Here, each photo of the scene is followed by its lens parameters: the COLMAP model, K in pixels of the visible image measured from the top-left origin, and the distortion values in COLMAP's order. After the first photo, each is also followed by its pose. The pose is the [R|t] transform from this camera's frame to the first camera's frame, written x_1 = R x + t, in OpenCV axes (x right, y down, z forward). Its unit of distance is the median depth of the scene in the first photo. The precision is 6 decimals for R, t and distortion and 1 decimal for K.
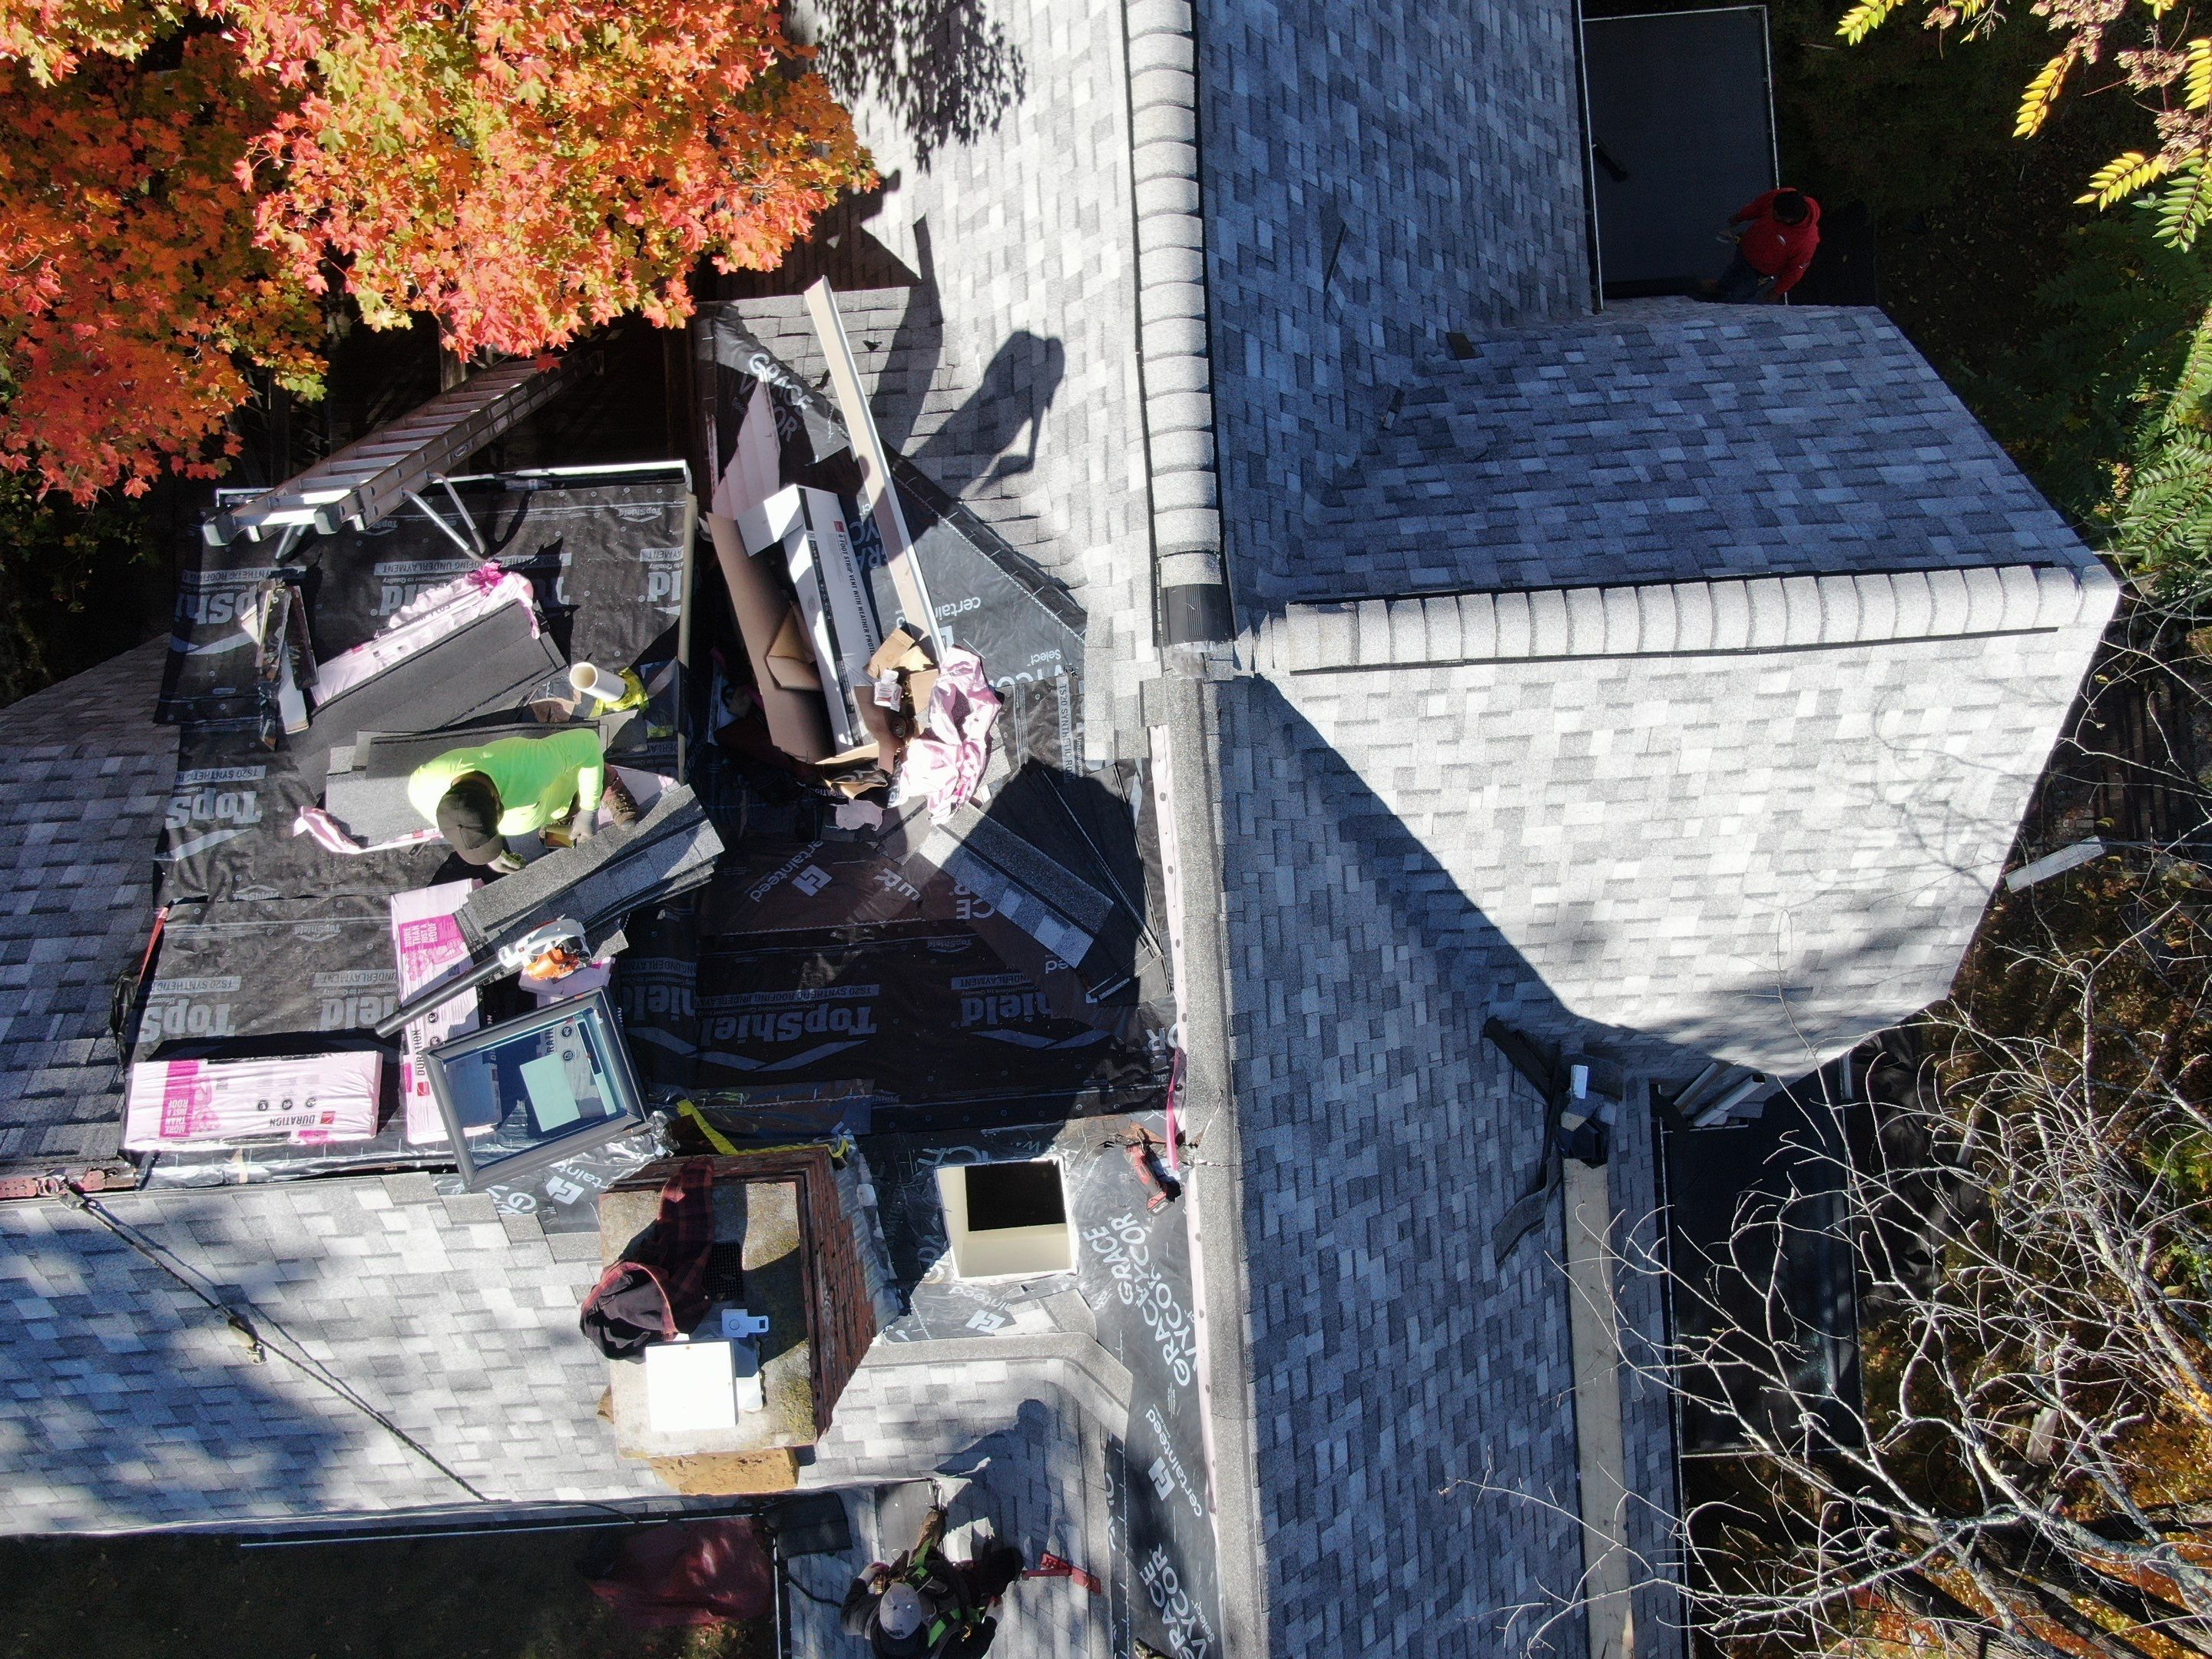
lens RADIAL K [[1554.5, 0, 1100.0], [0, 1554.5, 830.9], [0, 0, 1]] dist [-0.009080, -0.005891]
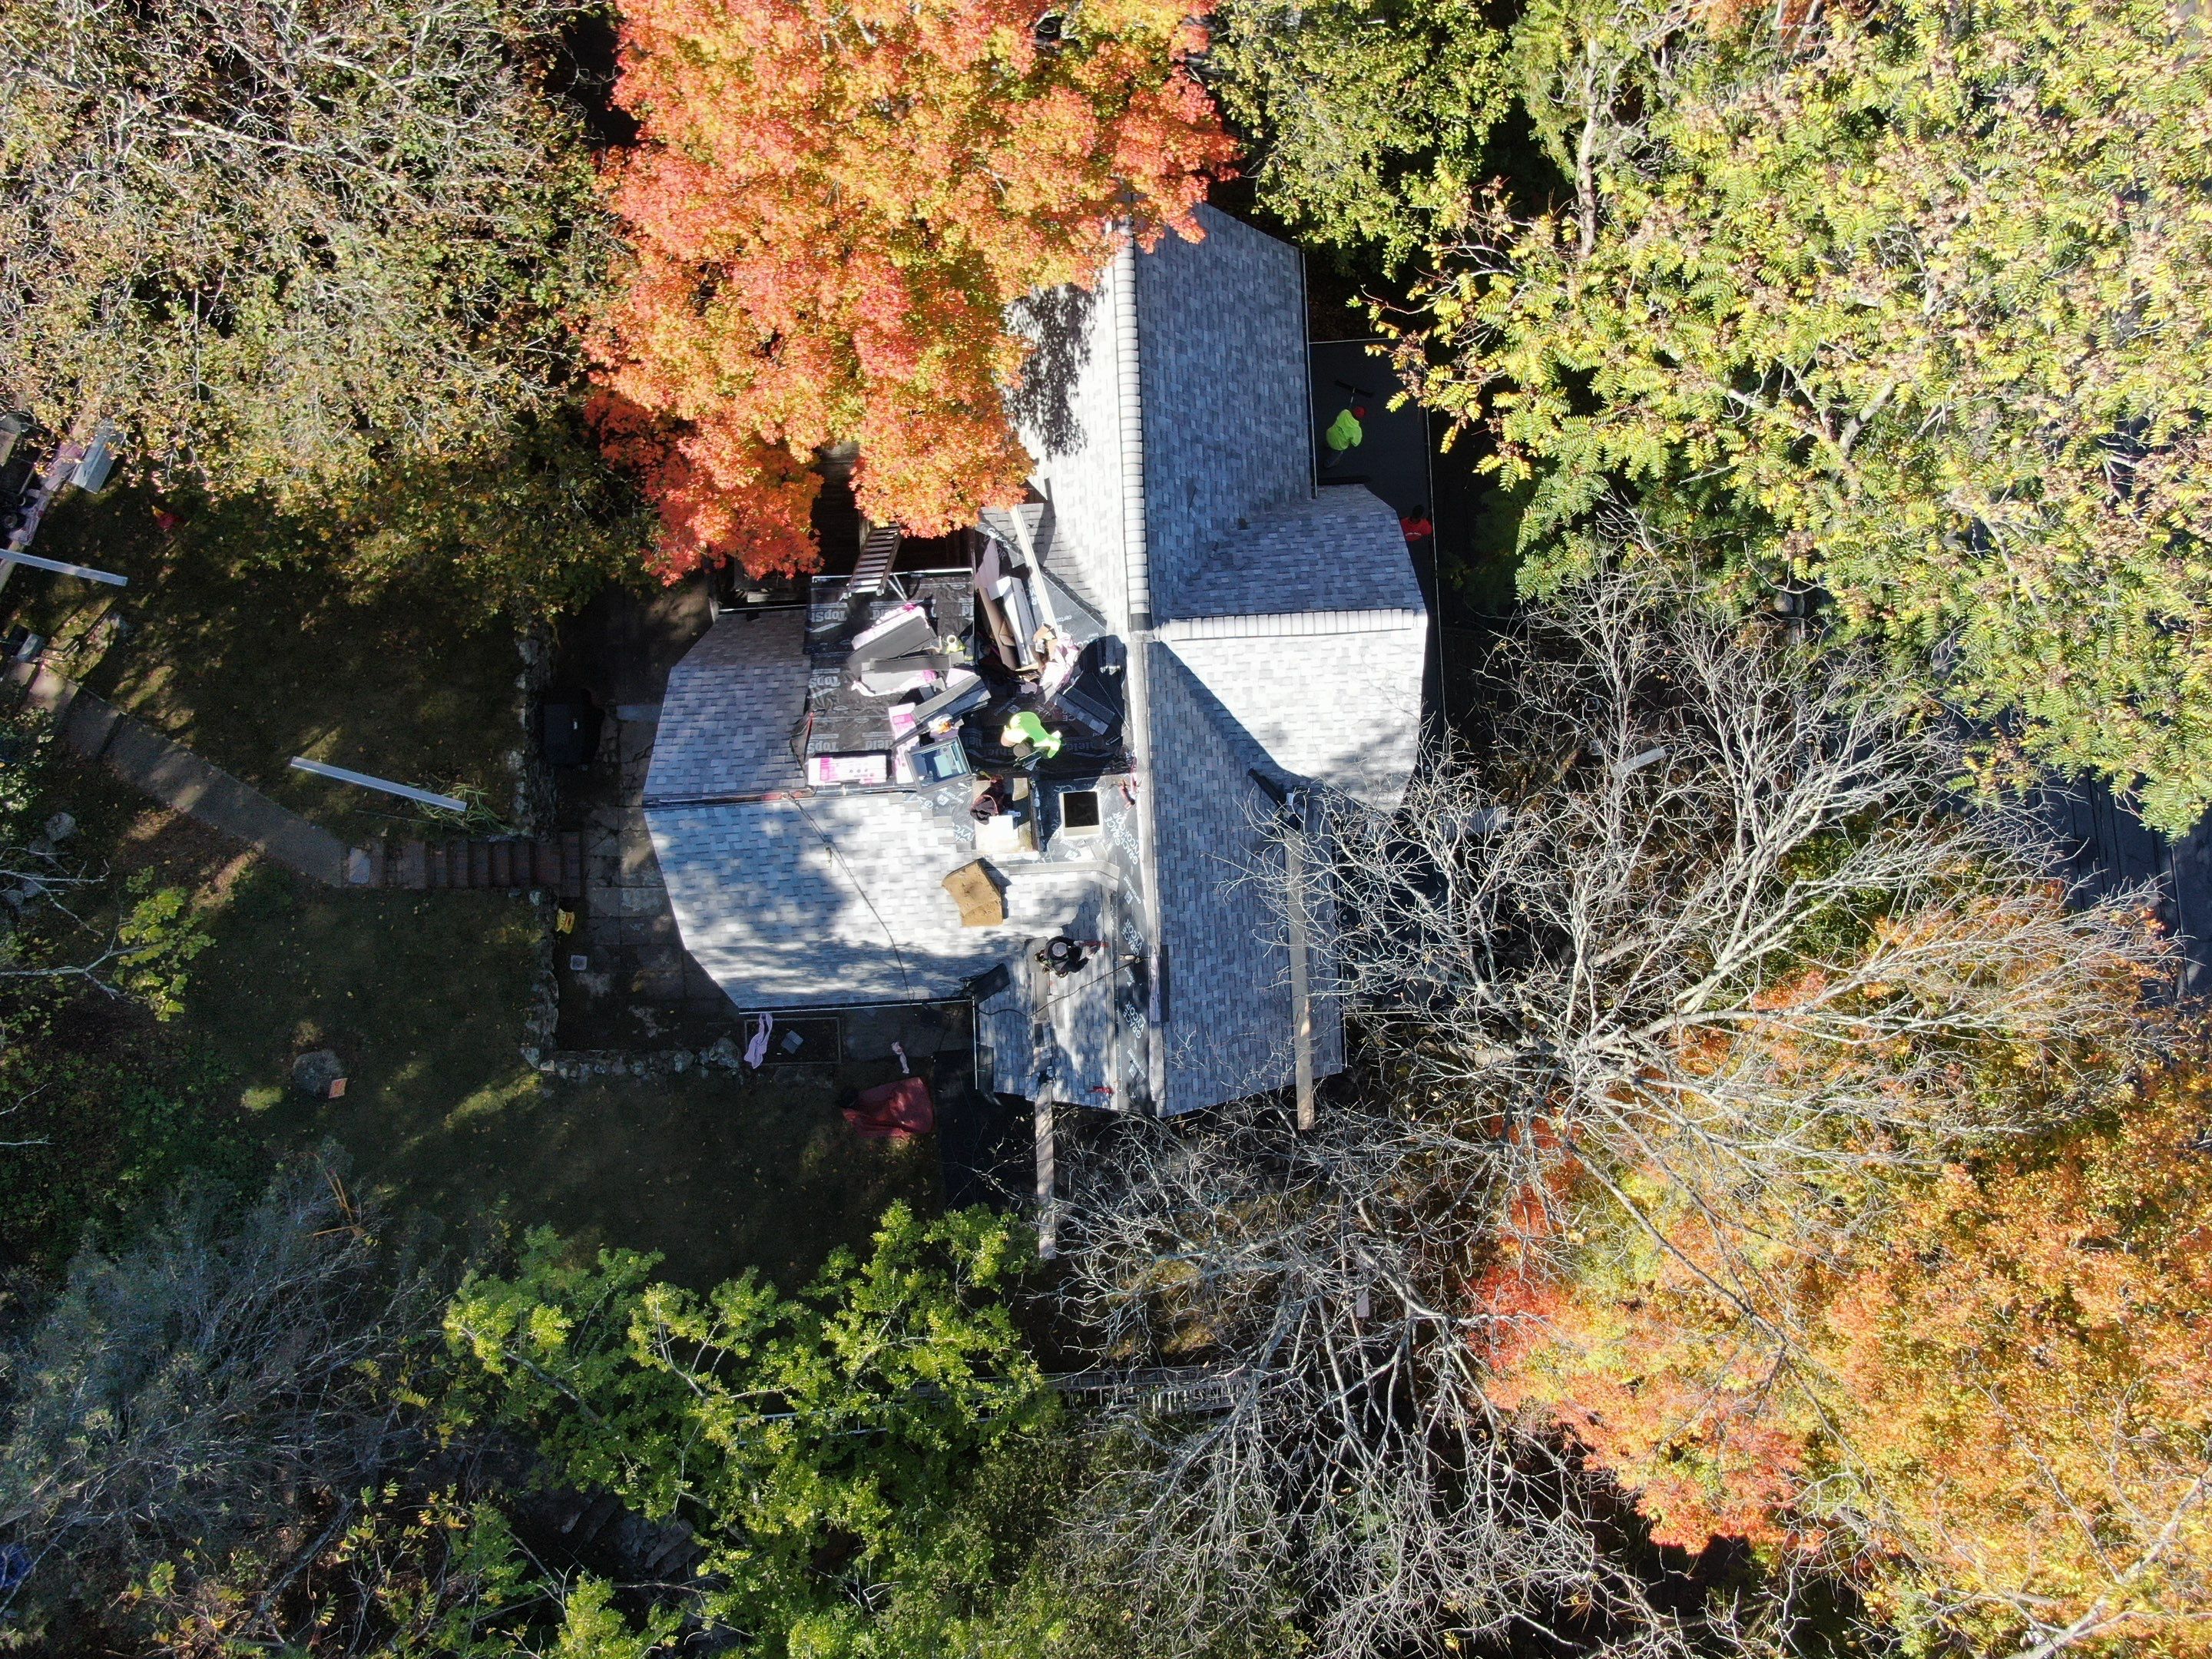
lens RADIAL K [[1544.7, 0, 1096.3], [0, 1544.7, 831.1], [0, 0, 1]] dist [-0.008917, 0.002632]
pose [[0.999956, 0.009208, 0.001702, -0.031357], [-0.009215, 0.999947, 0.004673, 0.265179], [-0.001659, -0.004688, 0.999988, -2.088988]]
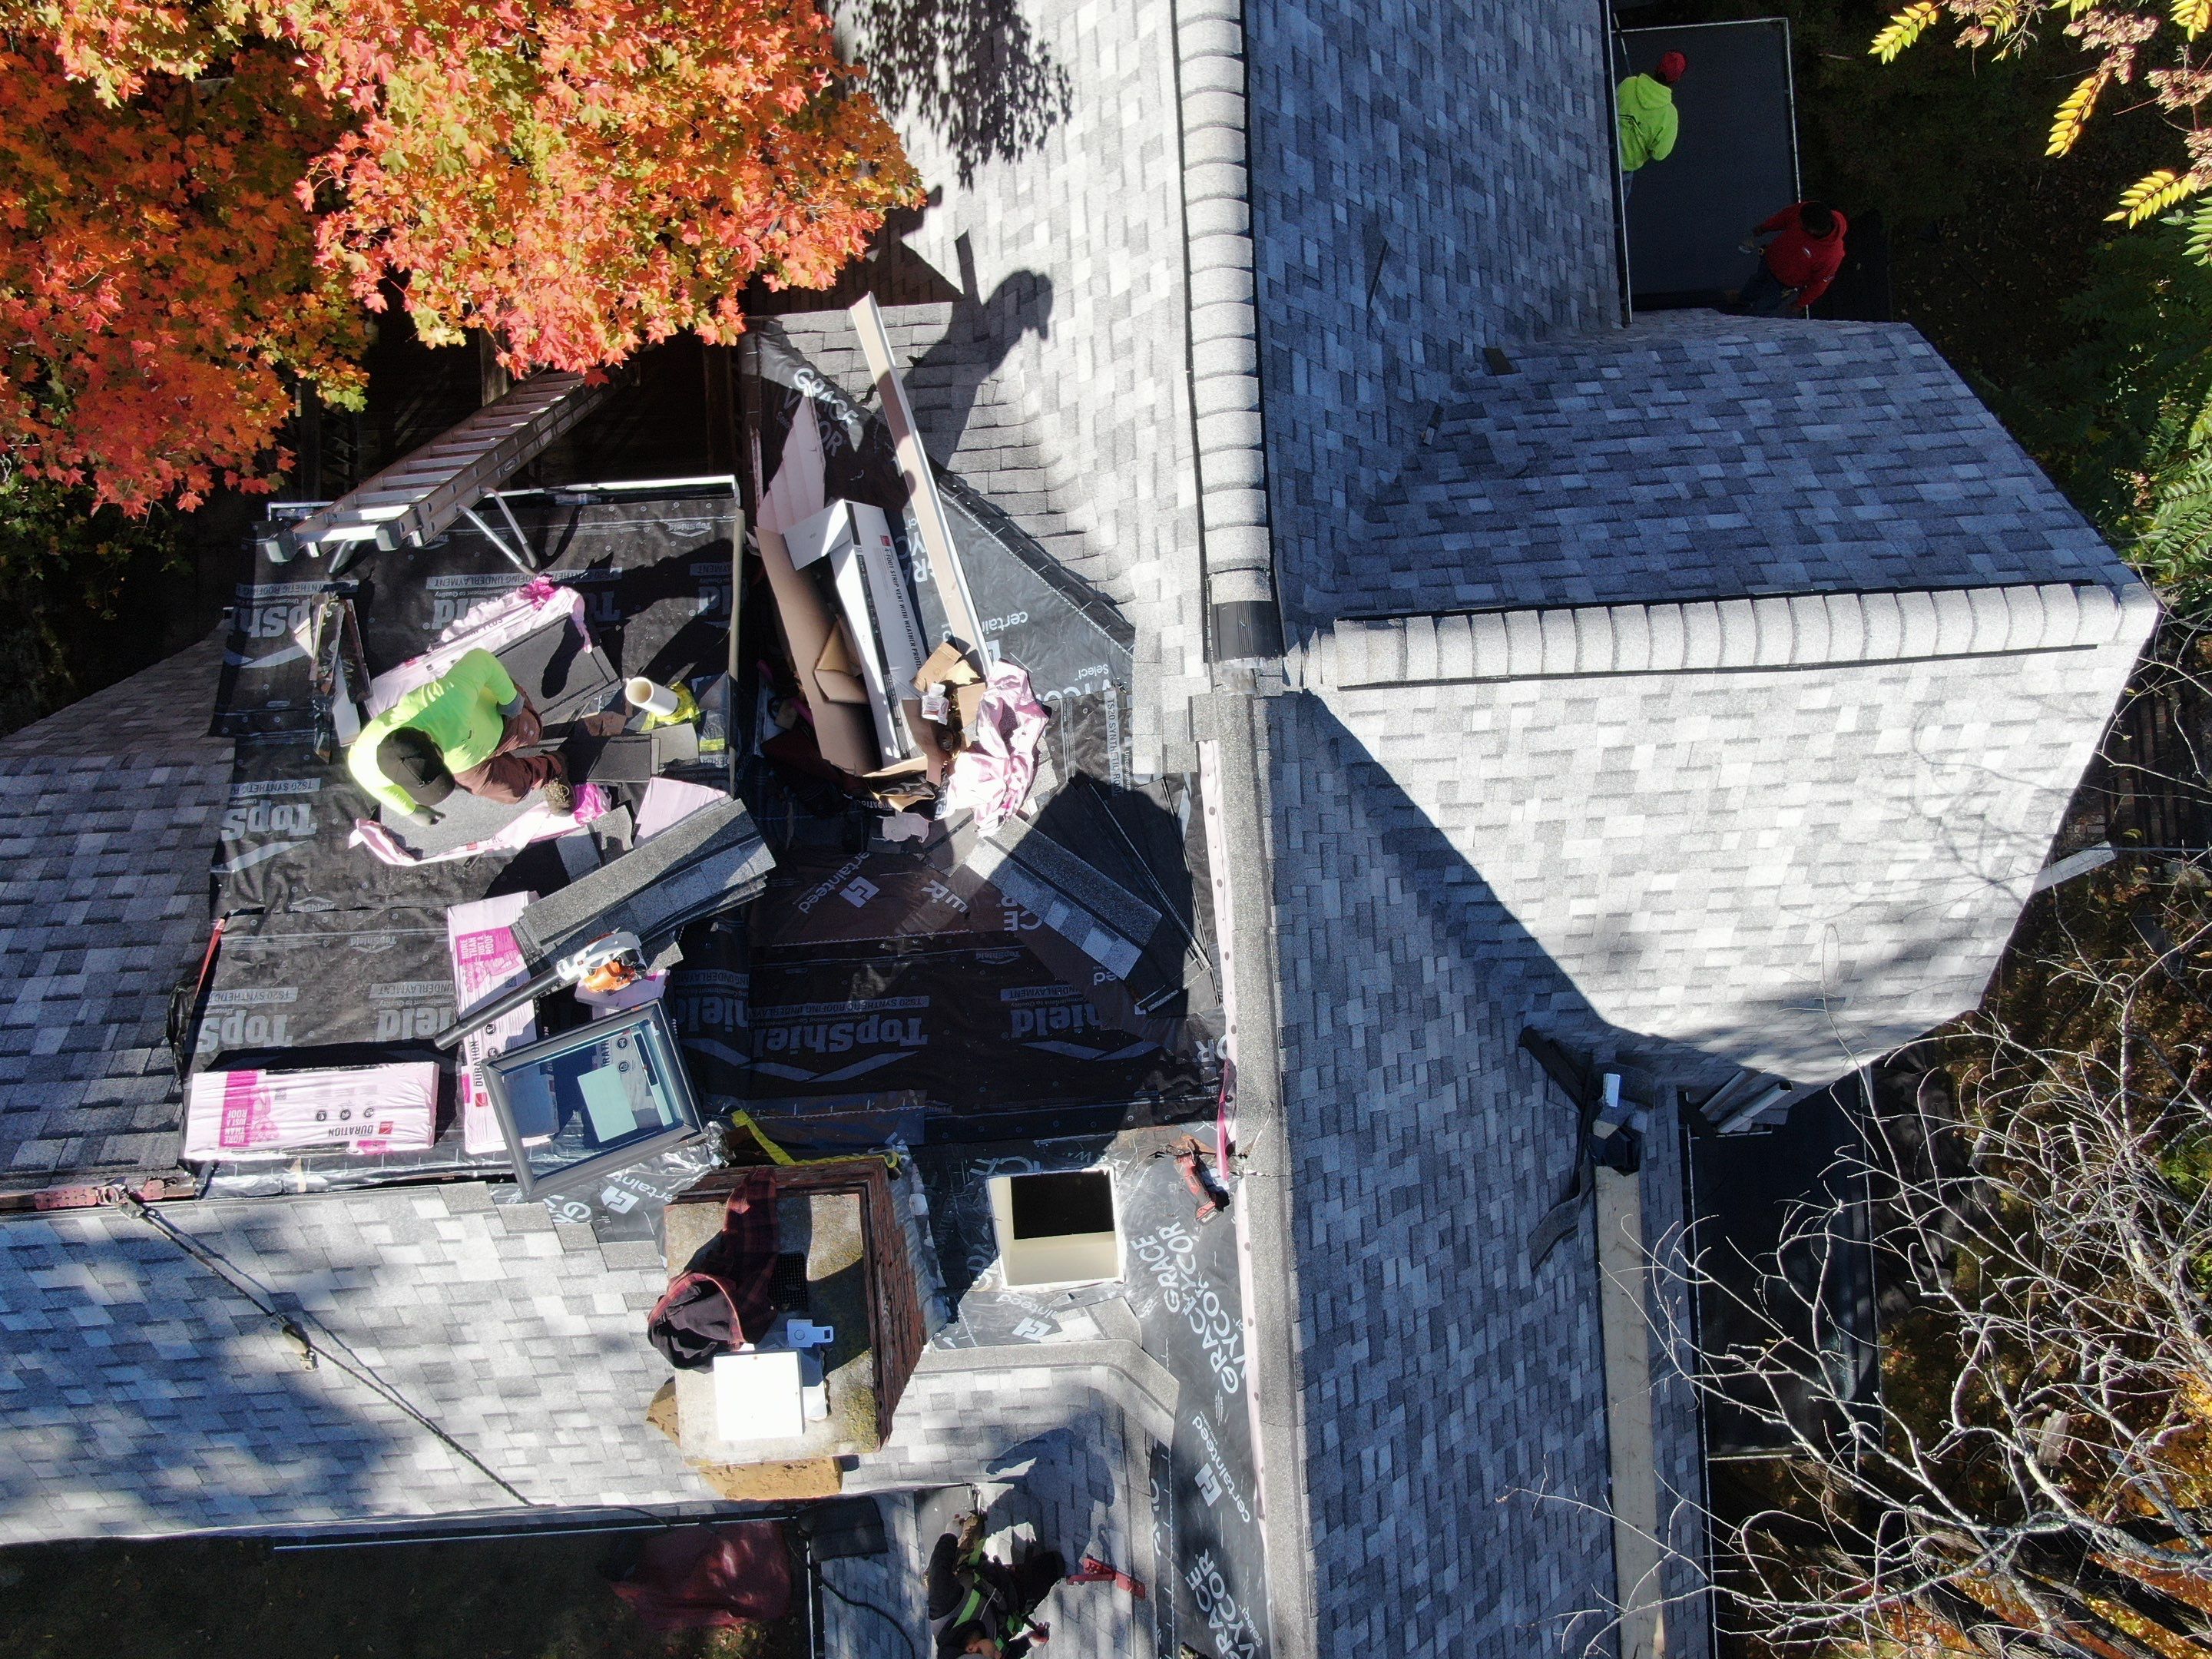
lens RADIAL K [[1554.5, 0, 1100.0], [0, 1554.5, 830.9], [0, 0, 1]] dist [-0.009080, -0.005891]
pose [[0.999998, 0.001075, 0.001364, -0.032425], [-0.001076, 0.999999, 0.000536, -0.009013], [-0.001364, -0.000538, 0.999999, -0.010474]]
